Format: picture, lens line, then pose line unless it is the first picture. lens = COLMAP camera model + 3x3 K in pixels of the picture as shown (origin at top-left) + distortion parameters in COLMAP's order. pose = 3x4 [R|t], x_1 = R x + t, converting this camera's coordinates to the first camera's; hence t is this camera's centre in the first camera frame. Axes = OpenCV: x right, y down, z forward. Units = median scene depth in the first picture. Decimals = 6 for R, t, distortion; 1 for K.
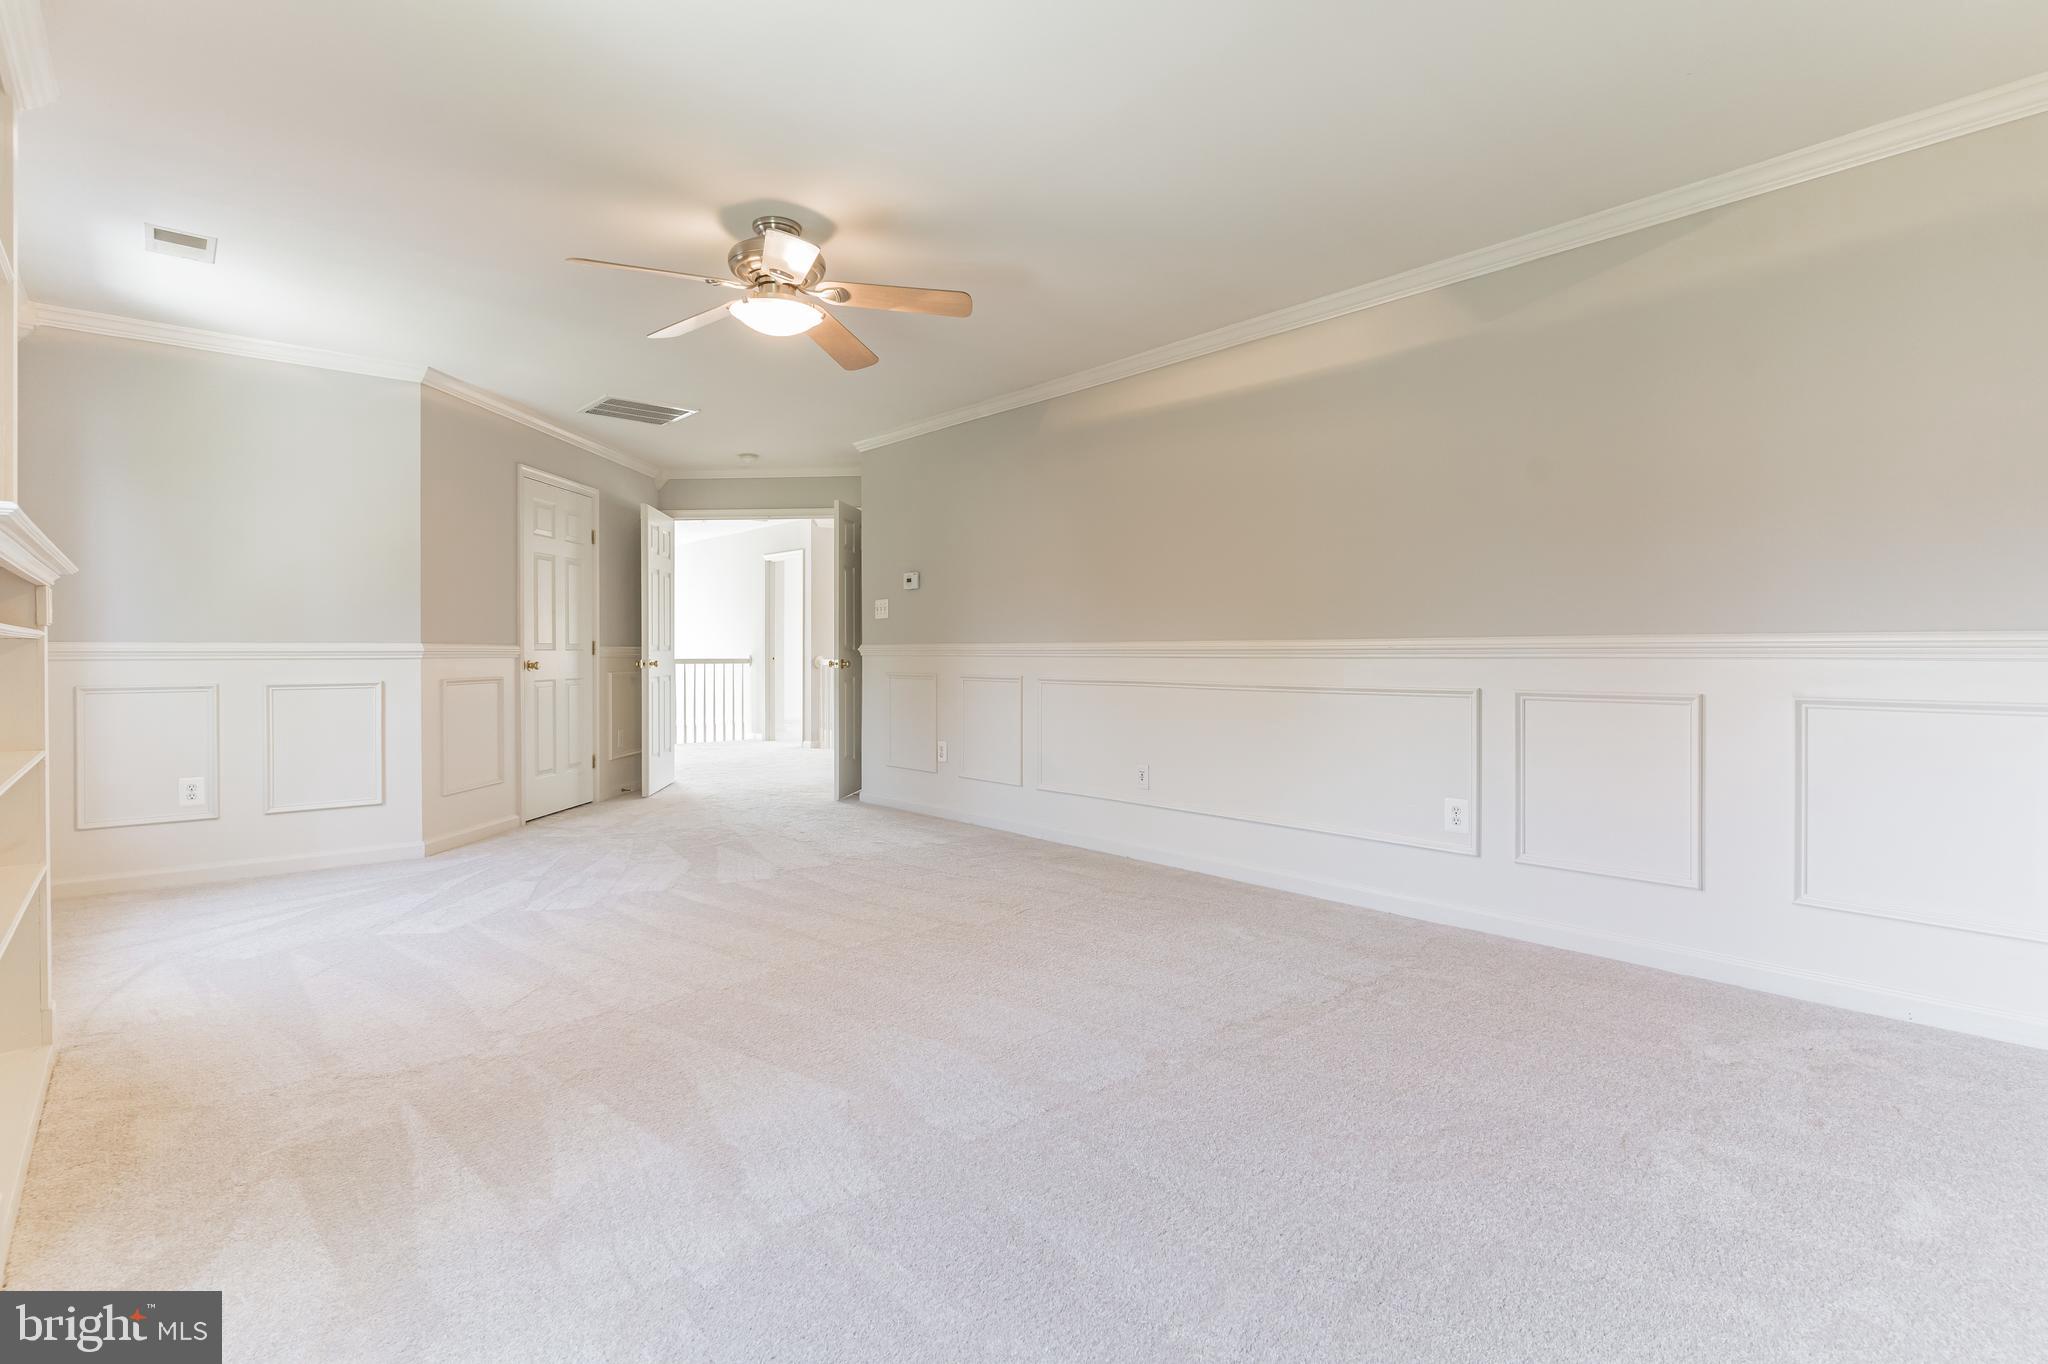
lens RADIAL K [[996.2, 0, 1034.7], [0, 996.2, 657.2], [0, 0, 1]] dist [-0.000295, 0.000165]
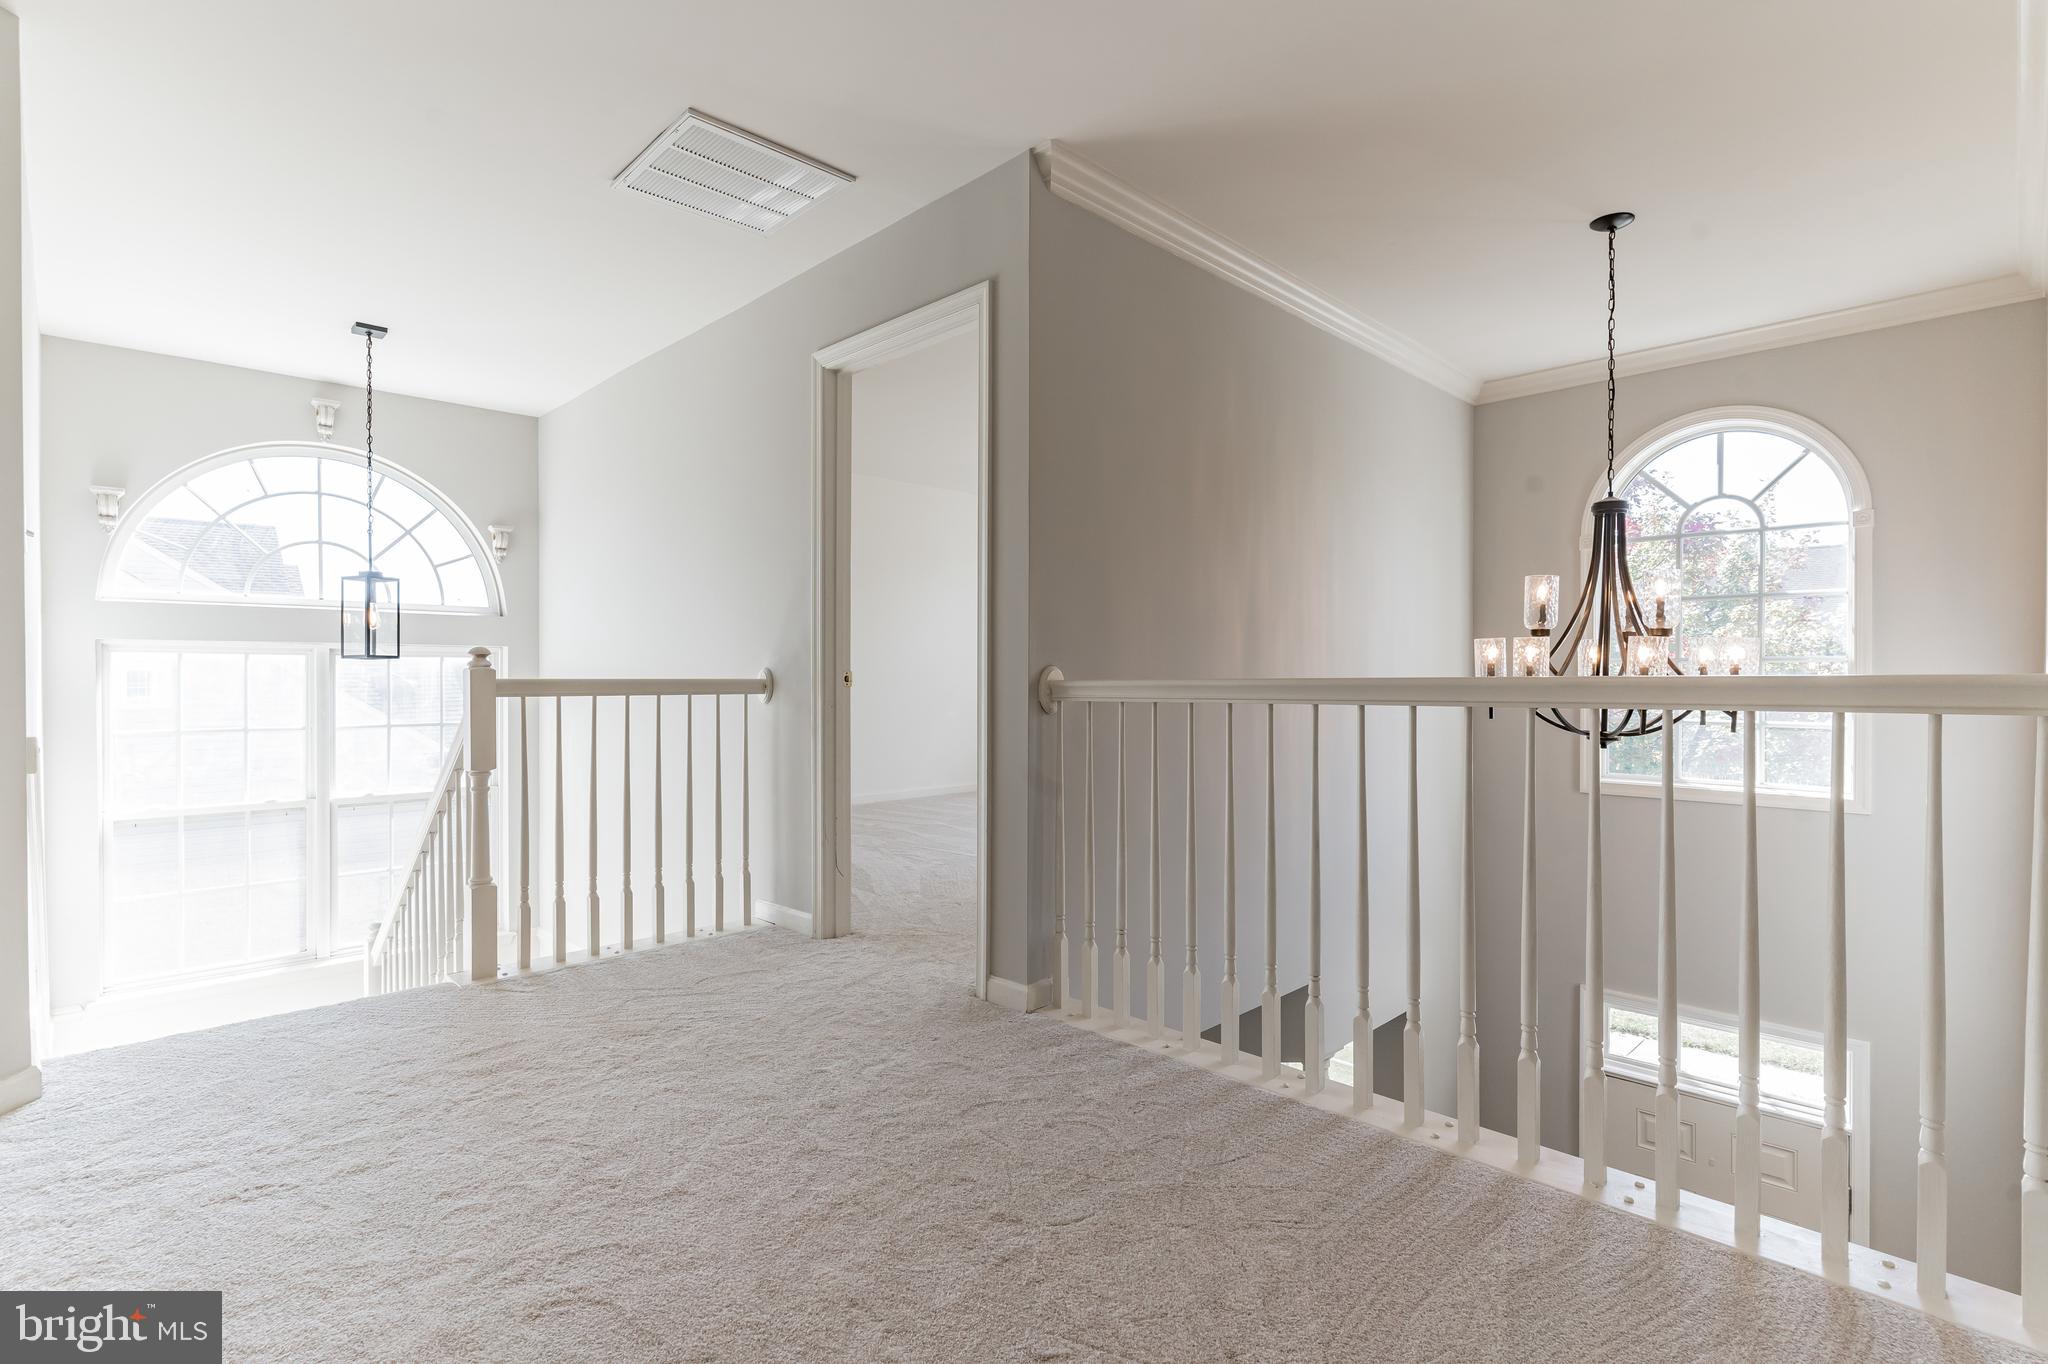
lens RADIAL K [[996.2, 0, 1034.7], [0, 996.2, 657.2], [0, 0, 1]] dist [-0.000295, 0.000165]
pose [[0.997719, -0.009085, 0.066884, -0.252511], [0.010022, 0.999856, -0.013695, -0.000191], [-0.066750, 0.014334, 0.997667, 0.765516]]
